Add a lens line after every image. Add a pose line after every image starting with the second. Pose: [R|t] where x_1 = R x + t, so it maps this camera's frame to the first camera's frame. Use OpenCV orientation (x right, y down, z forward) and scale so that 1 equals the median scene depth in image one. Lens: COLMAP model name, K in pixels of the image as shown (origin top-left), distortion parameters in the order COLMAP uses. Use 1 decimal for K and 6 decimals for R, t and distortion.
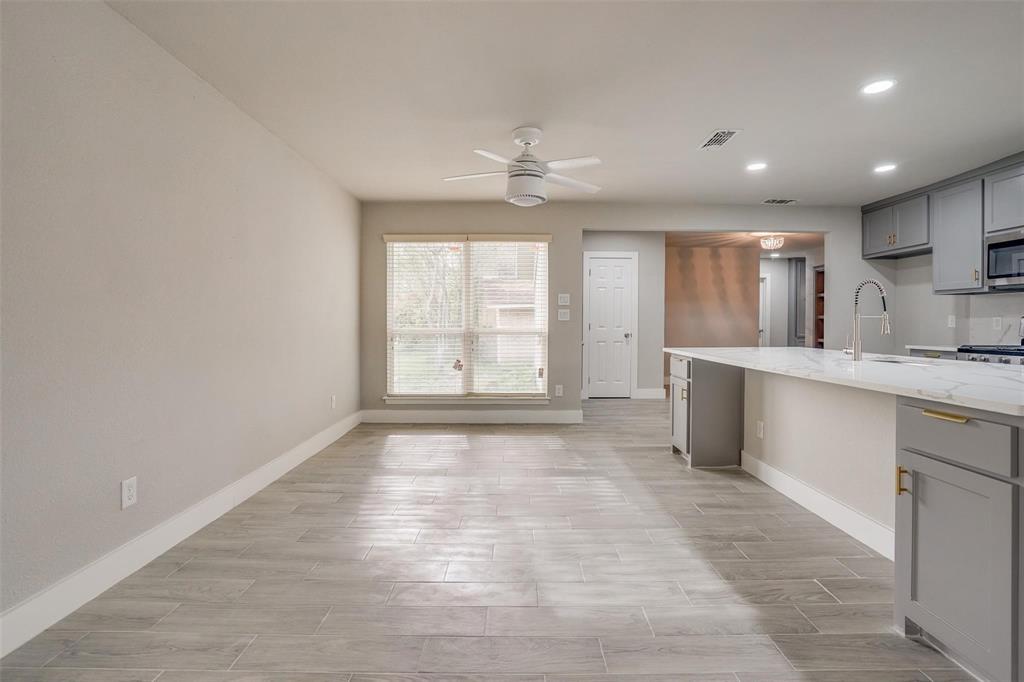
lens RADIAL K [[486.4, 0, 516.7], [0, 486.4, 319.3], [0, 0, 1]] dist [-0.040581, 0.010729]
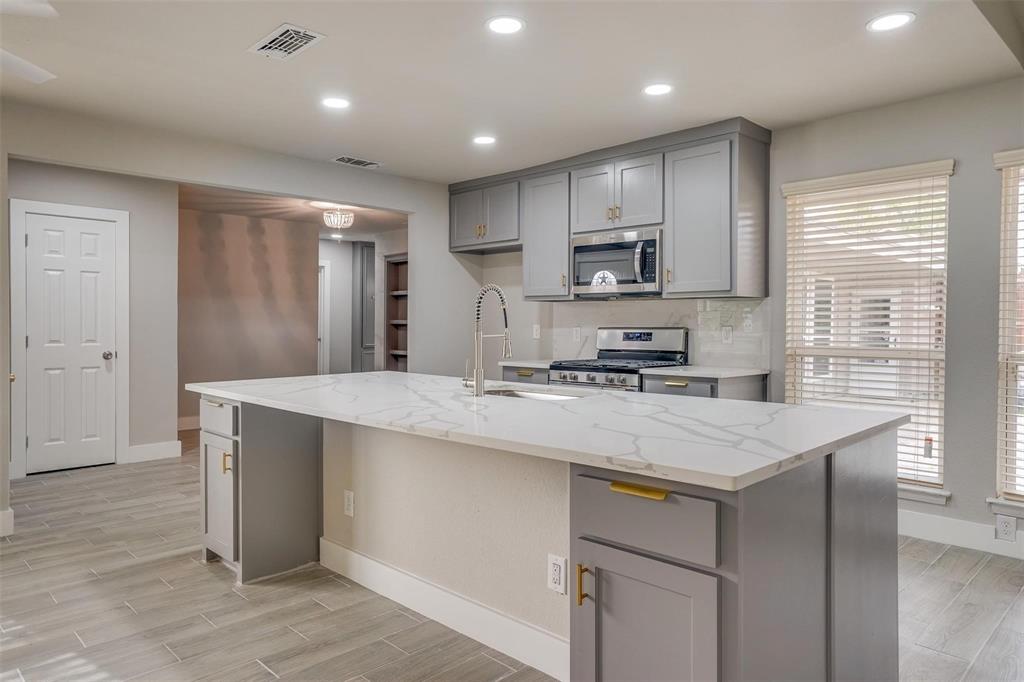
lens RADIAL K [[684.8, 0, 514.3], [0, 684.8, 337.9], [0, 0, 1]] dist [0.003203, 0.026448]
pose [[0.719495, -0.016361, 0.694305, 0.011928], [-0.004572, 0.999589, 0.028293, -0.017909], [-0.694483, -0.023531, 0.719124, 0.113066]]
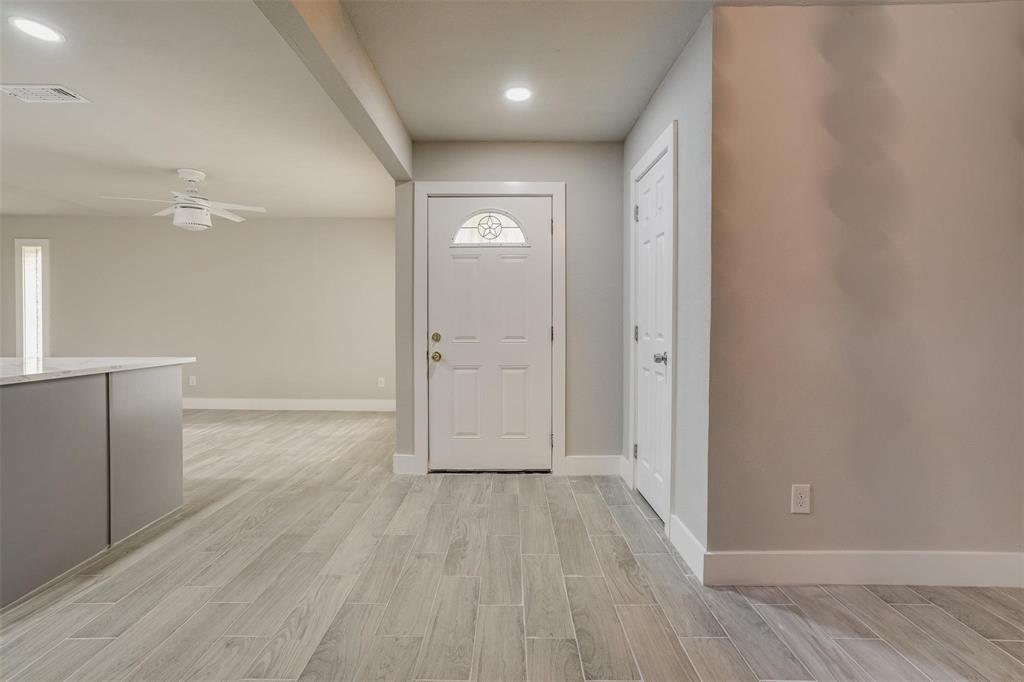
lens RADIAL K [[463.4, 0, 507.1], [0, 463.4, 330.5], [0, 0, 1]] dist [0.003592, 0.001422]
pose [[-0.019996, 0.013536, -0.999708, 0.819509], [0.000487, 0.999908, 0.013529, 0.009368], [0.999800, -0.000216, -0.020001, 1.235405]]
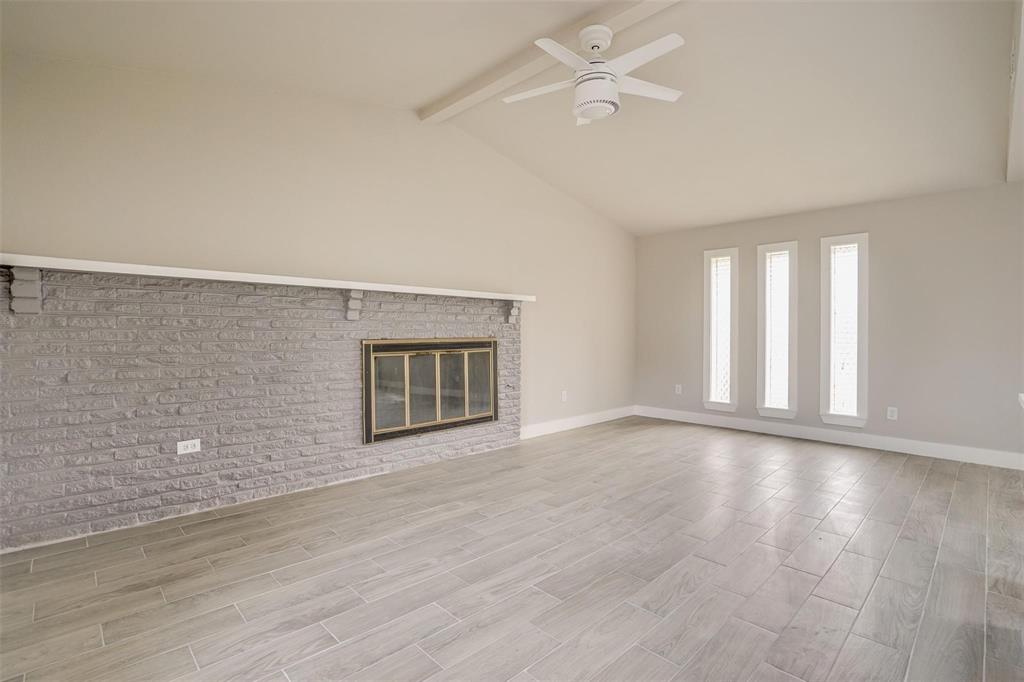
lens RADIAL K [[486.4, 0, 518.9], [0, 486.4, 331.0], [0, 0, 1]] dist [-0.040581, 0.010729]
pose [[-0.717516, -0.009643, -0.696475, 0.804808], [-0.003906, 0.999944, -0.009821, 0.001012], [0.696531, -0.004326, -0.717514, 0.243870]]
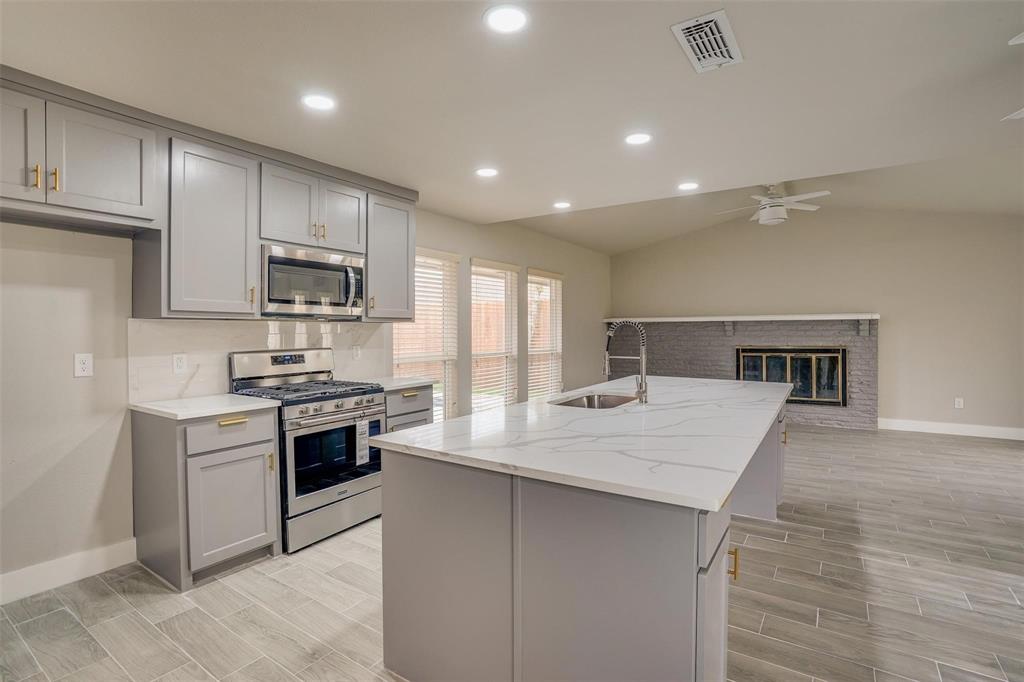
lens RADIAL K [[486.4, 0, 506.5], [0, 486.4, 337.0], [0, 0, 1]] dist [-0.040581, 0.010729]
pose [[-0.818862, -0.006579, 0.573953, 0.203346], [-0.001652, 0.999957, 0.009105, -0.030287], [-0.573988, 0.006507, -0.818838, 1.083875]]
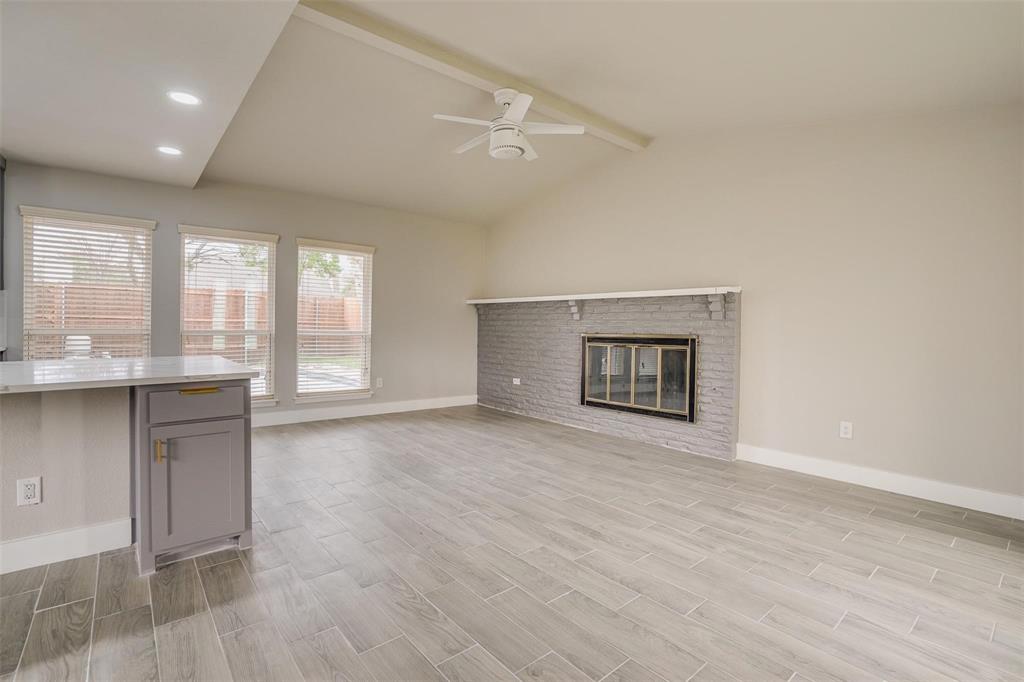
lens RADIAL K [[486.4, 0, 510.7], [0, 486.4, 324.3], [0, 0, 1]] dist [-0.040581, 0.010729]
pose [[-0.641817, -0.011870, 0.766766, -0.257740], [-0.021069, 0.999776, -0.002159, -0.006201], [-0.766569, -0.017541, -0.641923, 0.363153]]
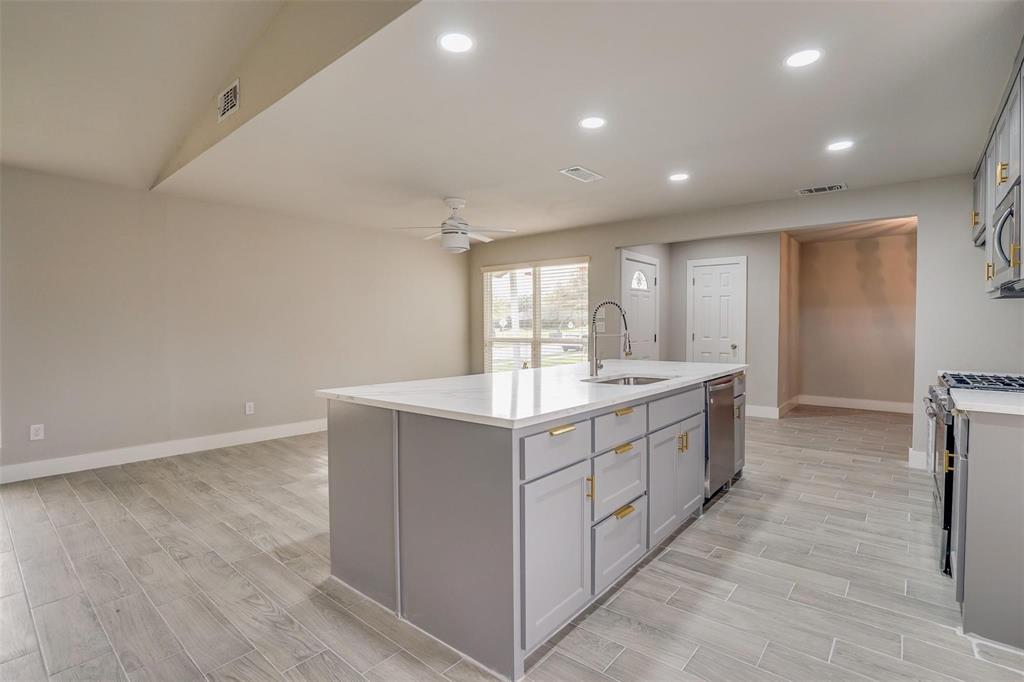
lens RADIAL K [[486.4, 0, 506.2], [0, 486.4, 339.1], [0, 0, 1]] dist [-0.040581, 0.010729]
pose [[0.756295, 0.013438, -0.654092, 0.705601], [0.007418, 0.999549, 0.029113, -0.015835], [0.654188, -0.026870, 0.755854, 0.017866]]
